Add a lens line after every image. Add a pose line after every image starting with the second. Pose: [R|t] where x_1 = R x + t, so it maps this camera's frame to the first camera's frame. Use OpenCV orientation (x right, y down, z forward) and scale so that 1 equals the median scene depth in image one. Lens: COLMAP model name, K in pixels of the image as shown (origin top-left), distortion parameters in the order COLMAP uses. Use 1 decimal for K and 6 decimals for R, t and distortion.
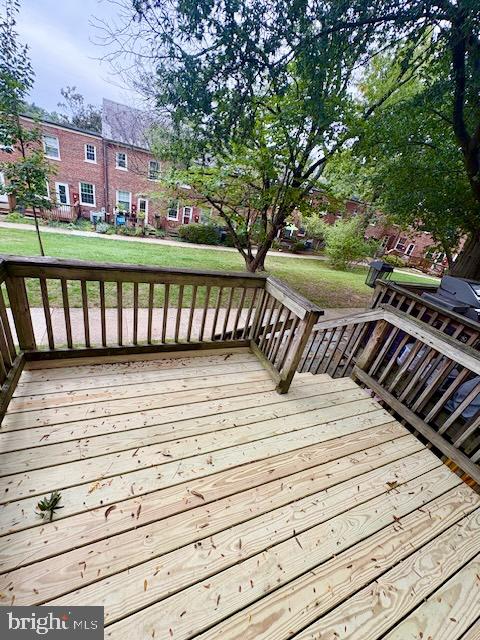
lens RADIAL K [[255.4, 0, 240.0], [0, 255.4, 320.0], [0, 0, 1]] dist [0.000232, 0.000014]
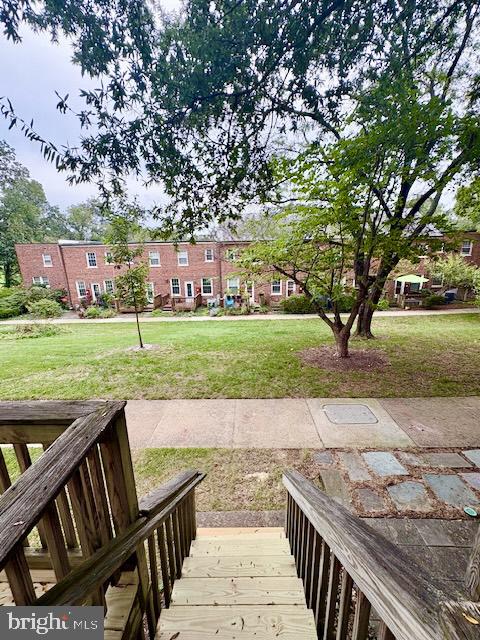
lens RADIAL K [[255.4, 0, 240.0], [0, 255.4, 320.0], [0, 0, 1]] dist [0.000232, 0.000014]
pose [[0.883974, -0.117269, -0.452590, 0.068274], [-0.007045, 0.964582, -0.263689, -0.025386], [0.467482, 0.236283, 0.851840, 0.091458]]
